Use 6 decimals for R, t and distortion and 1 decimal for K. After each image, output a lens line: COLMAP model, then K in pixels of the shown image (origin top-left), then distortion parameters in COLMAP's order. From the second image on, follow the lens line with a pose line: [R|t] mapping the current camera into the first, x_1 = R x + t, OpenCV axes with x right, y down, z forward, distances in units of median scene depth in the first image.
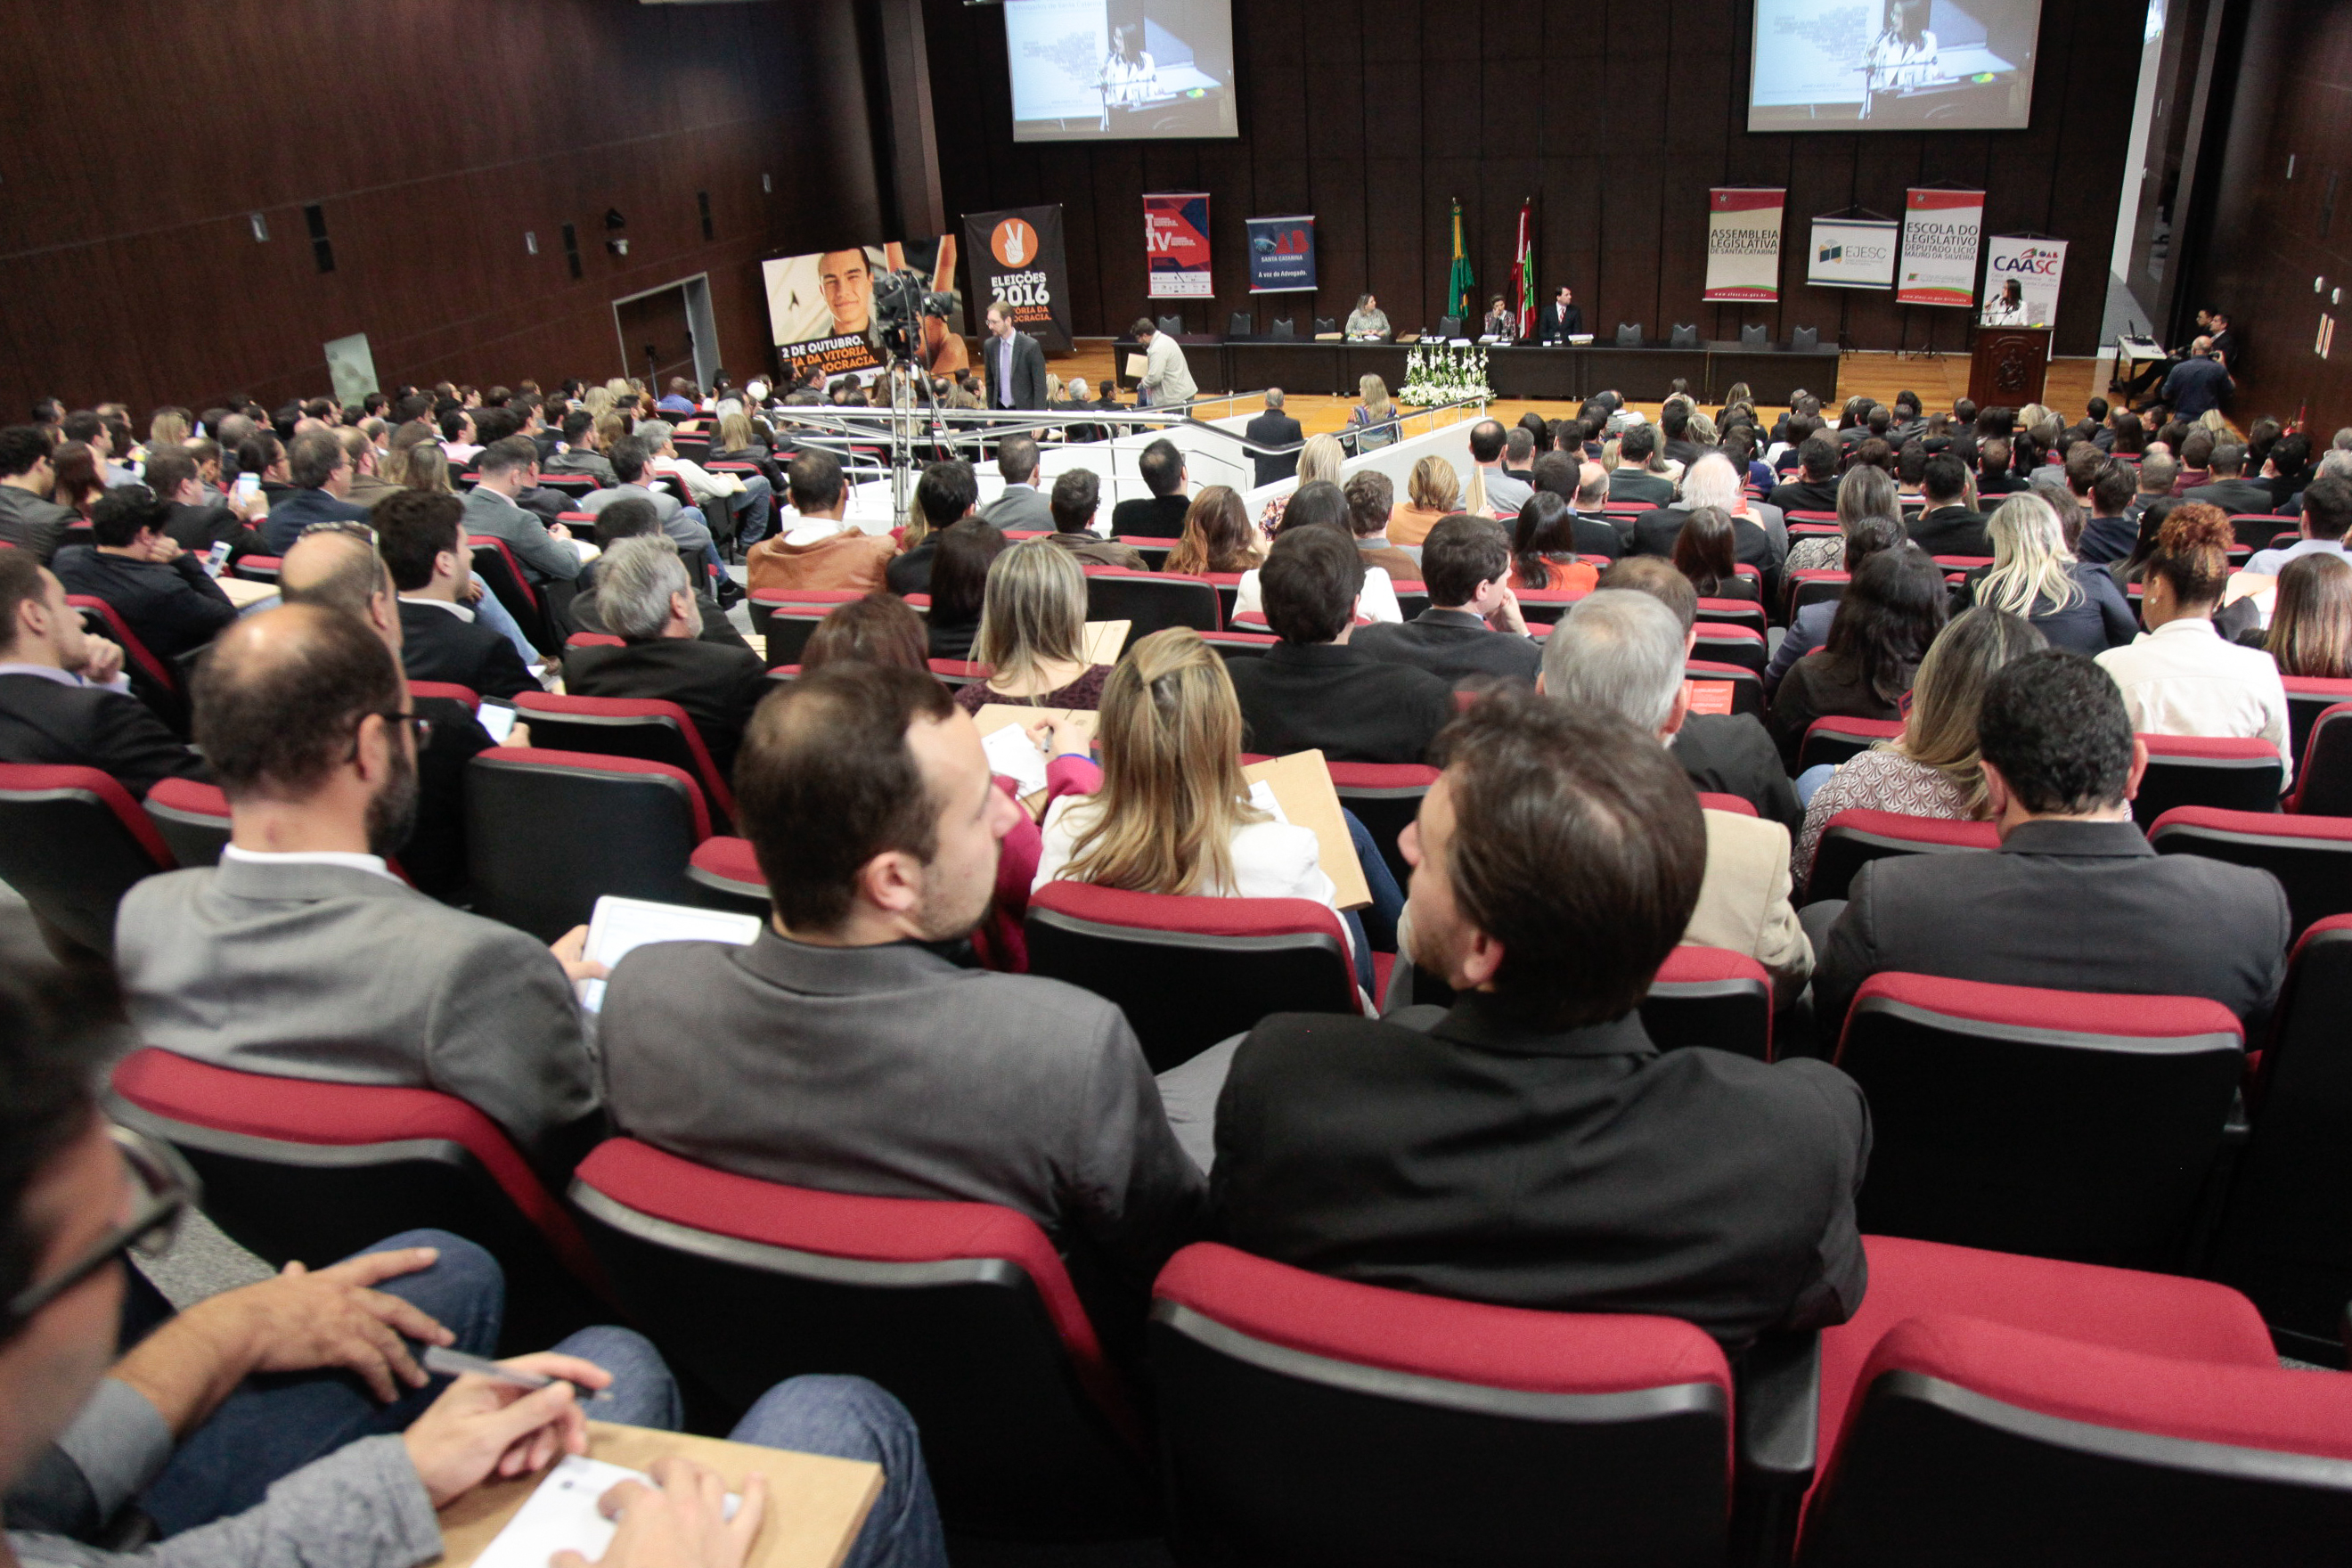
lens RADIAL K [[1667.7, 0, 1176.0], [0, 1667.7, 784.0], [0, 0, 1]] dist [-0.105719, 0.082071]
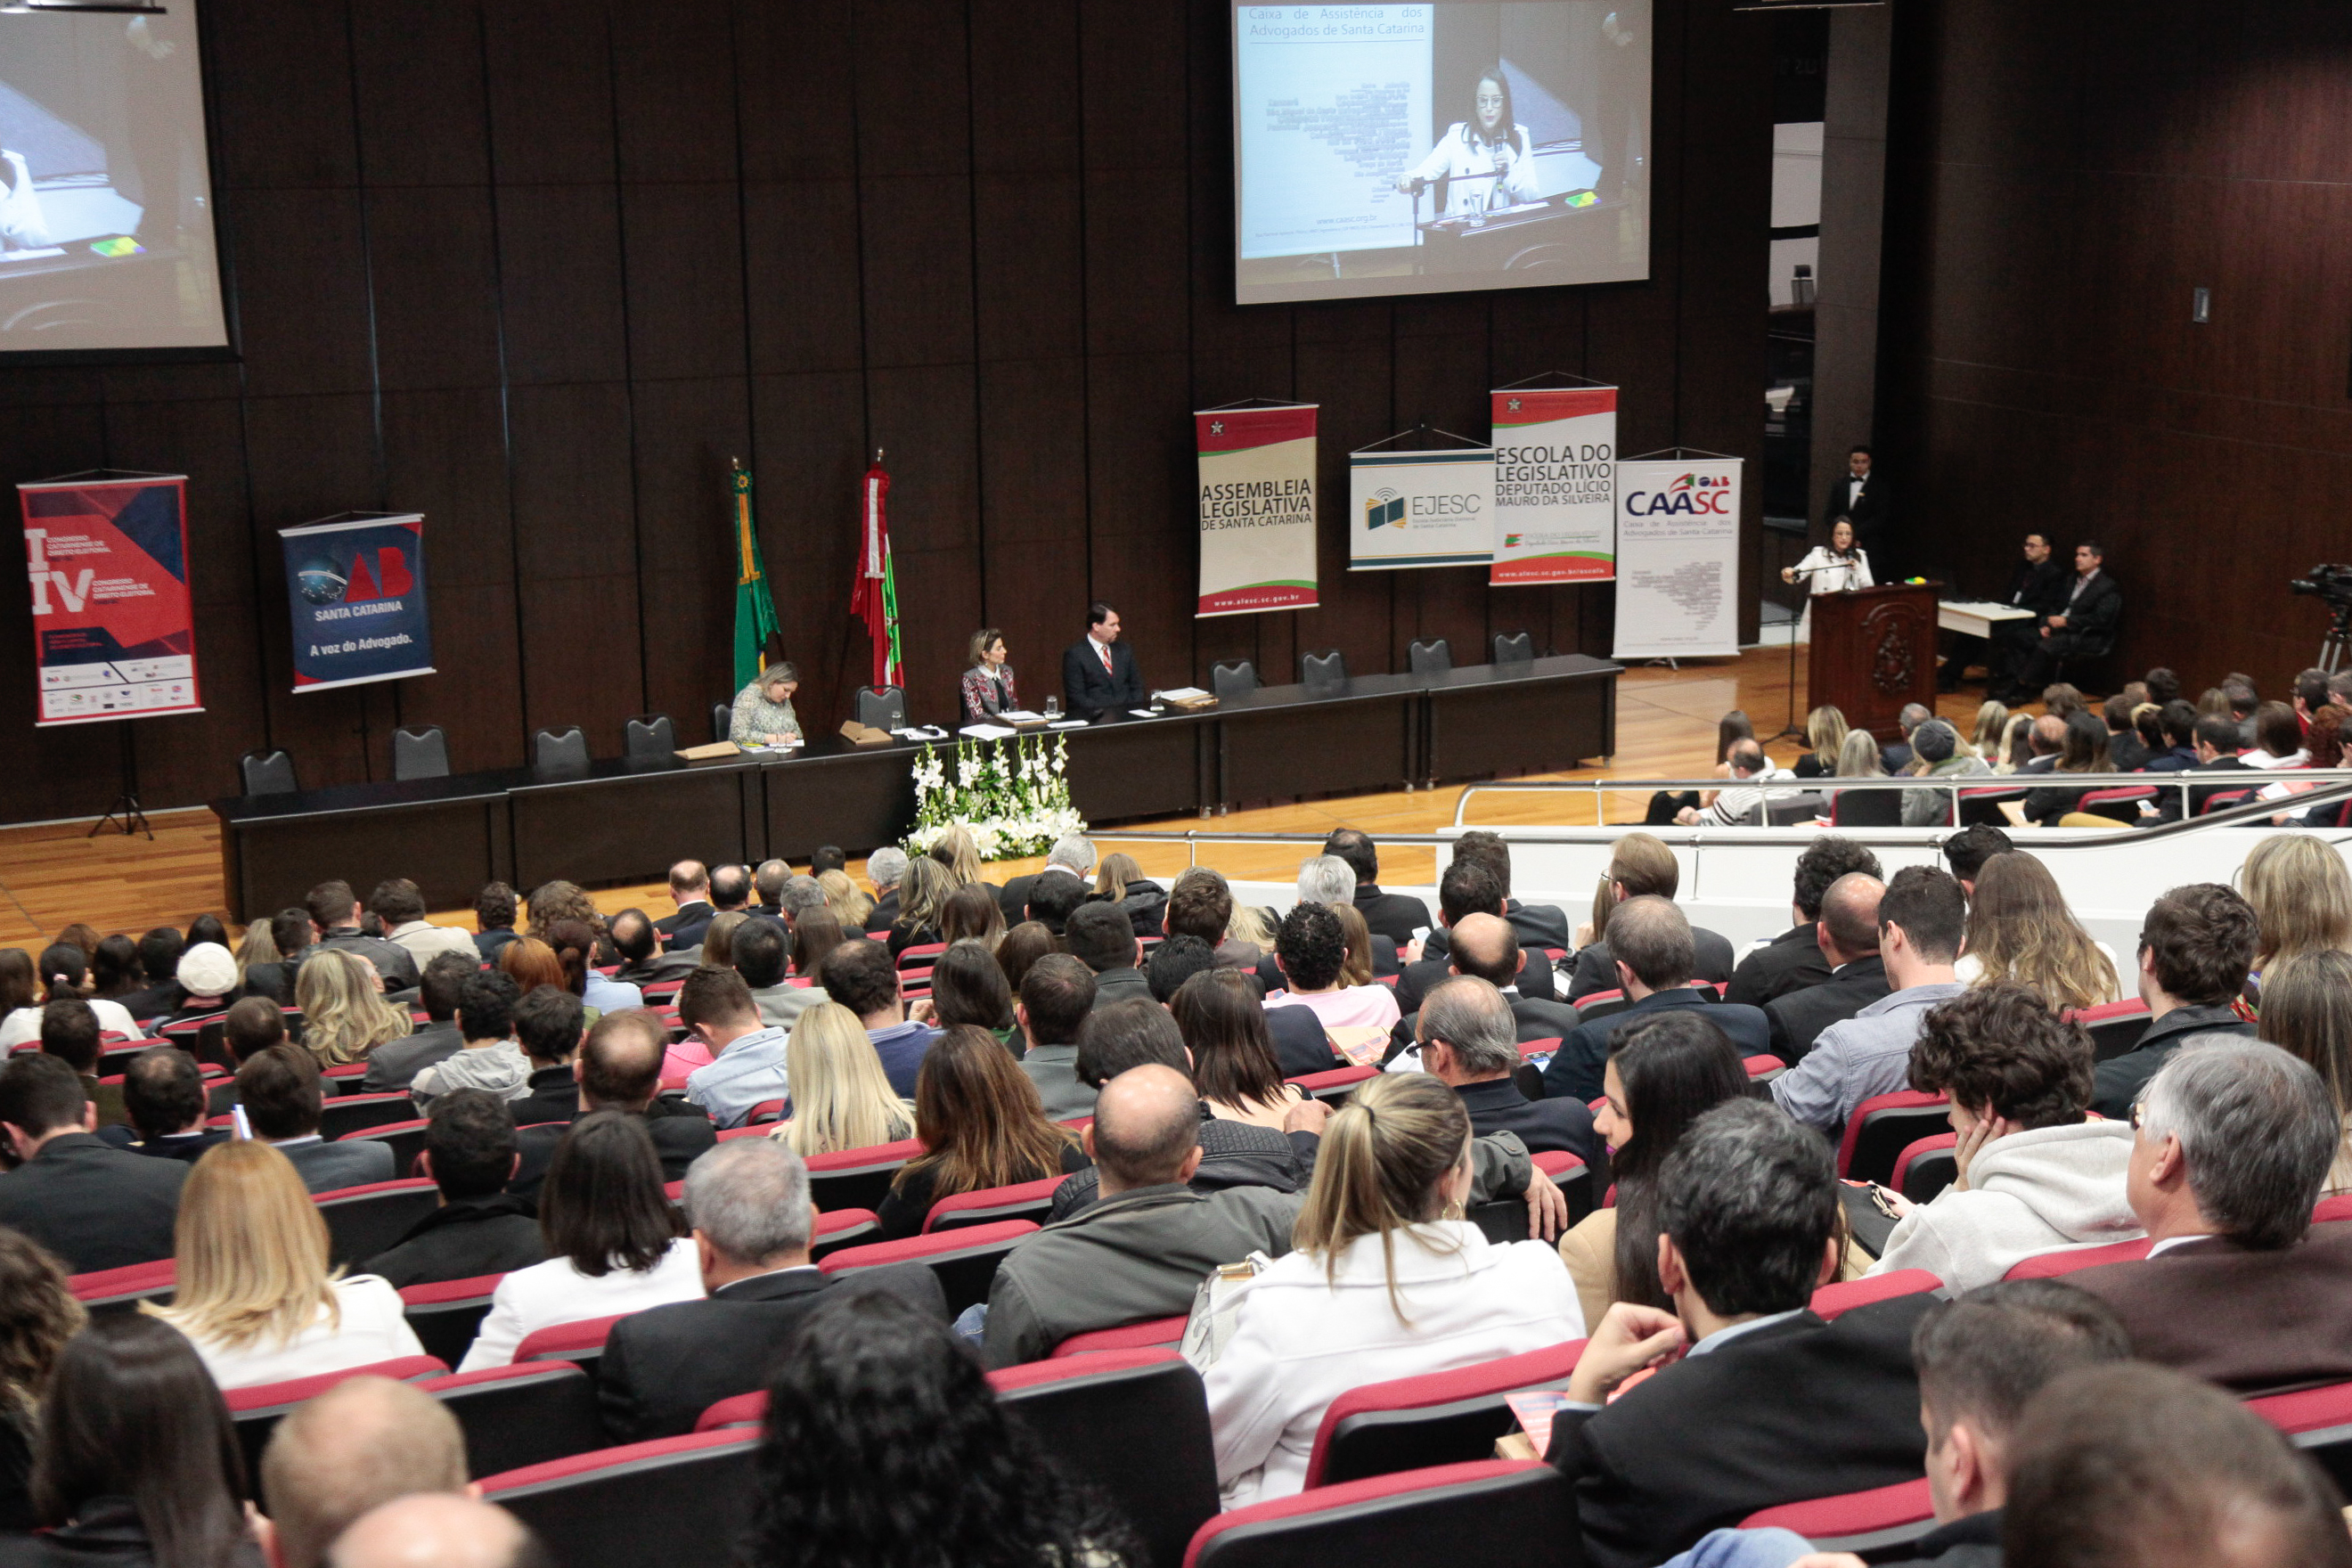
lens RADIAL K [[3695.3, 0, 1176.0], [0, 3695.3, 784.0], [0, 0, 1]] dist [0.356406, -0.005573]
pose [[0.735140, -0.101555, 0.670265, -0.501678], [0.279117, 0.946366, -0.162745, -0.055902], [-0.617788, 0.306722, 0.724057, 0.169370]]
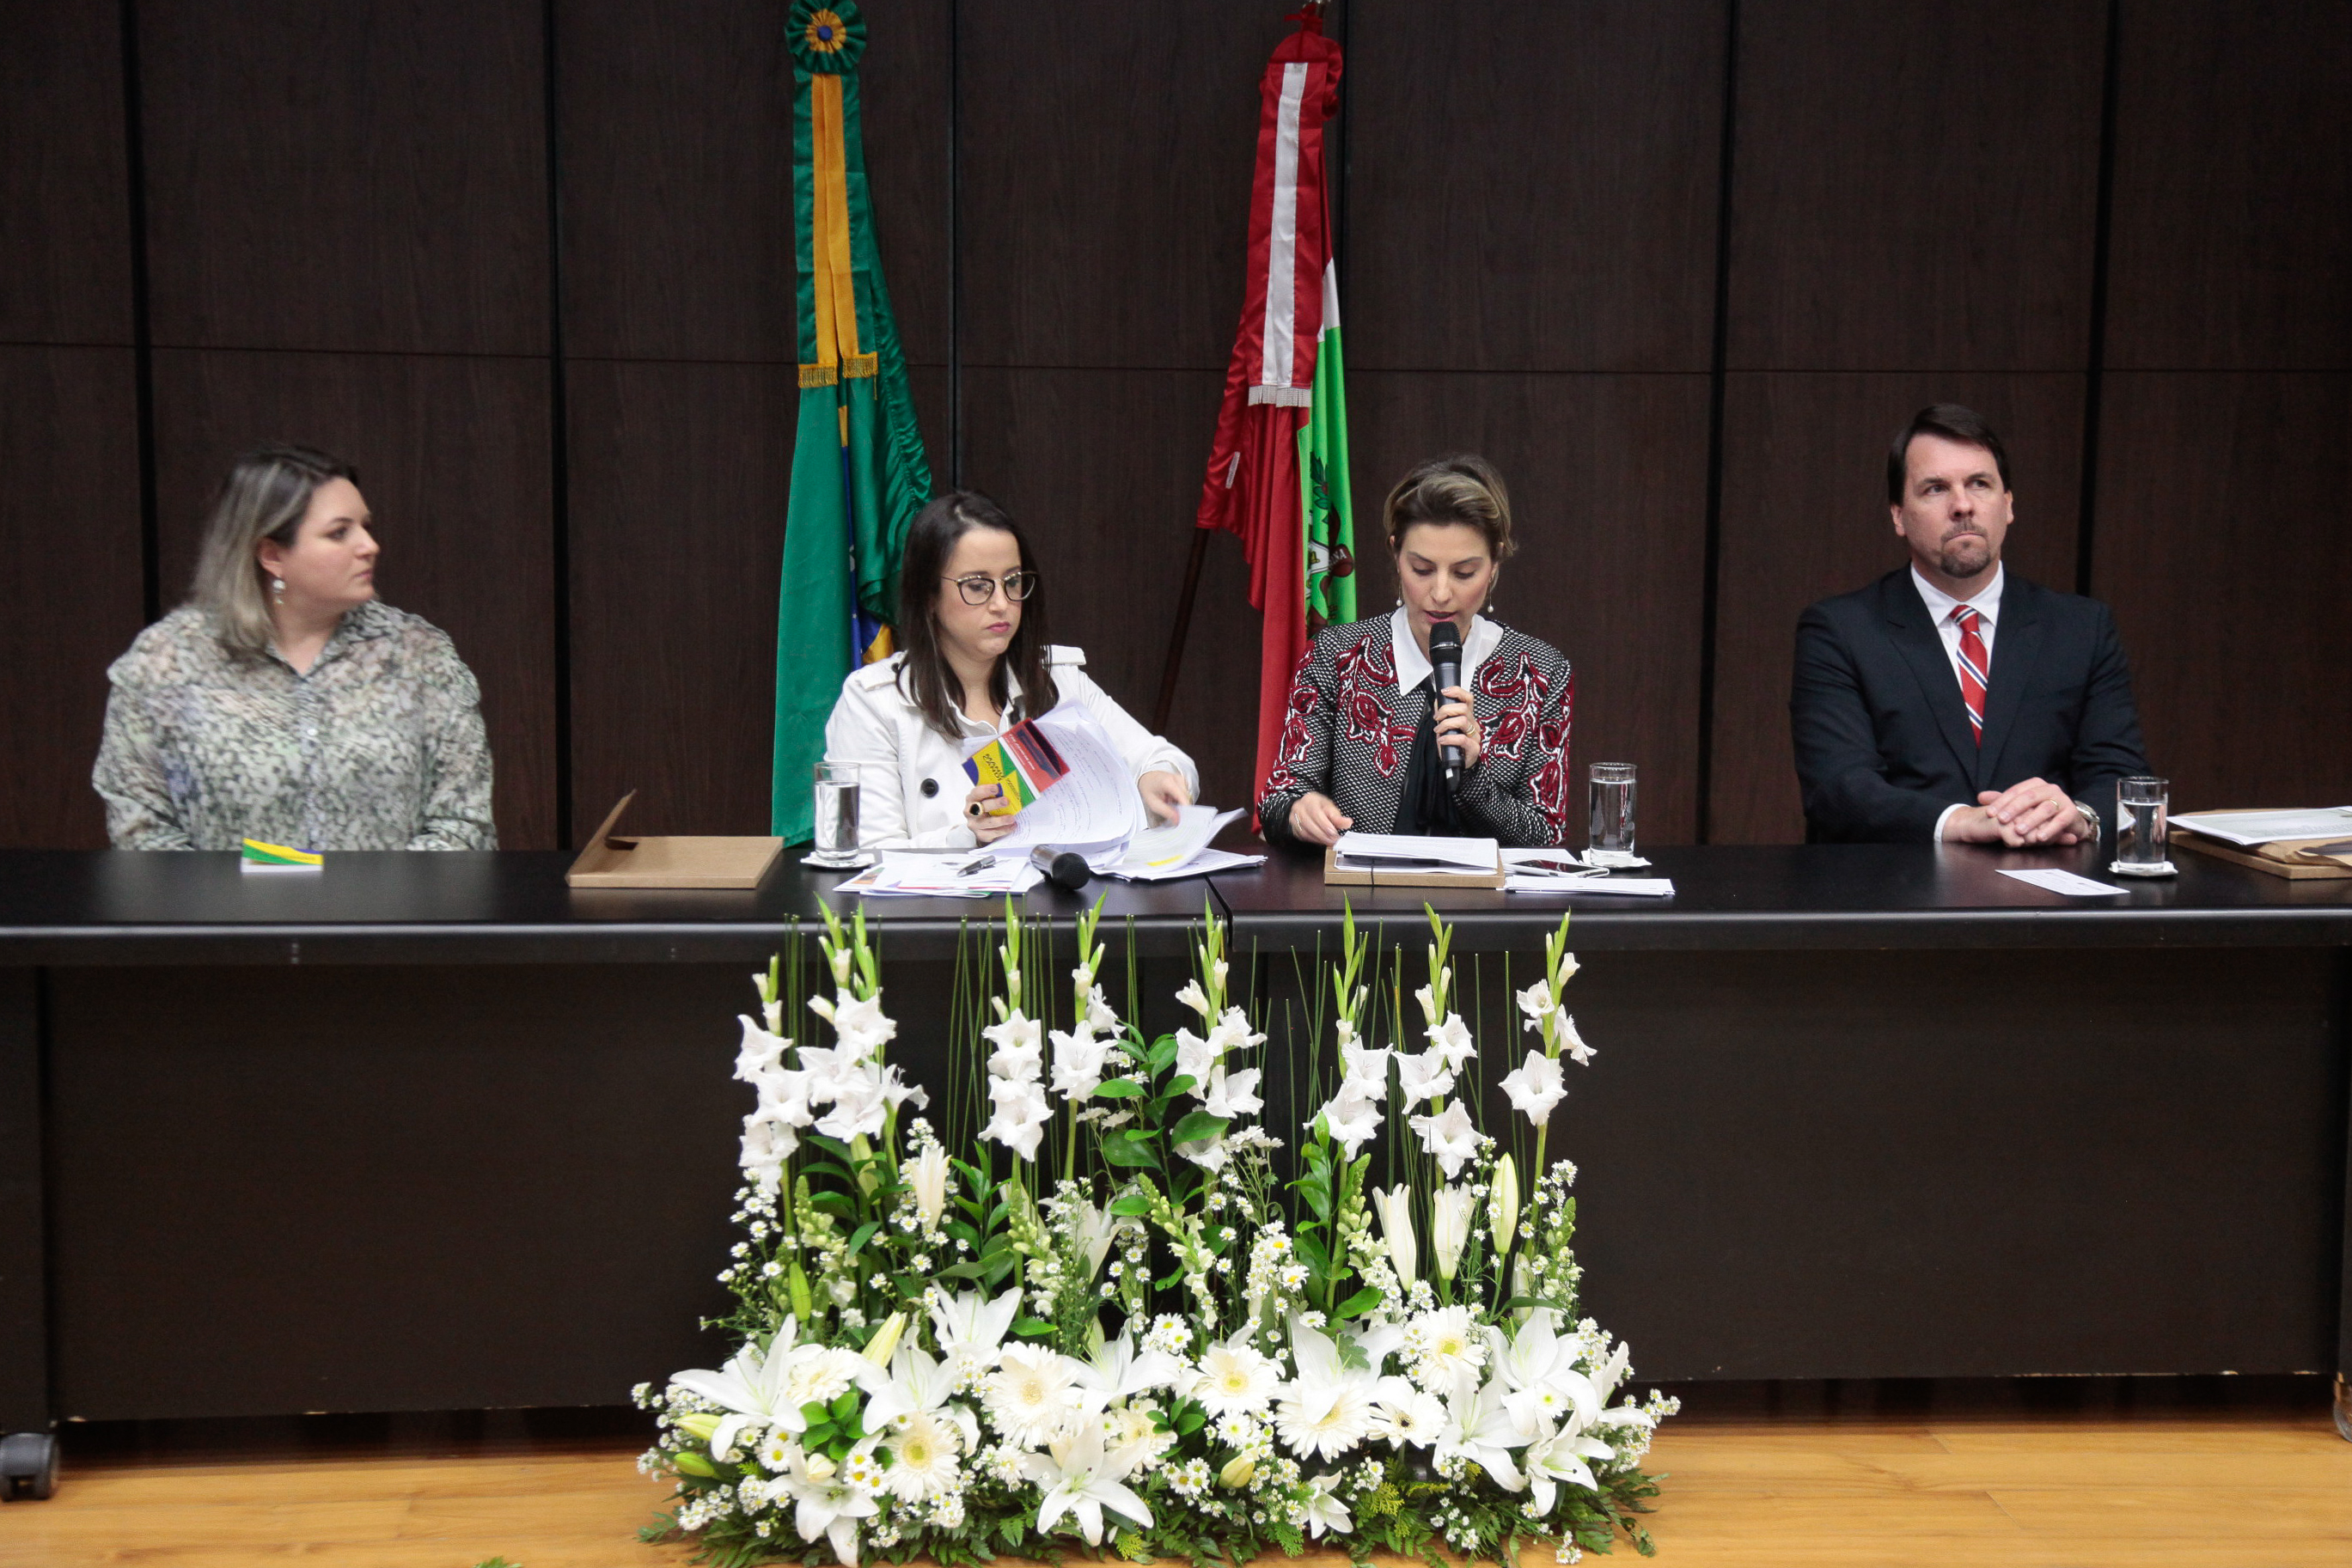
lens RADIAL K [[3745.0, 0, 1176.0], [0, 3745.0, 784.0], [0, 0, 1]] dist [0.018585, 0.010052]
pose [[0.920928, 0.009798, 0.389609, 0.076980], [0.118904, 0.944958, -0.304822, -0.195783], [-0.371151, 0.327045, 0.869073, 0.768678]]
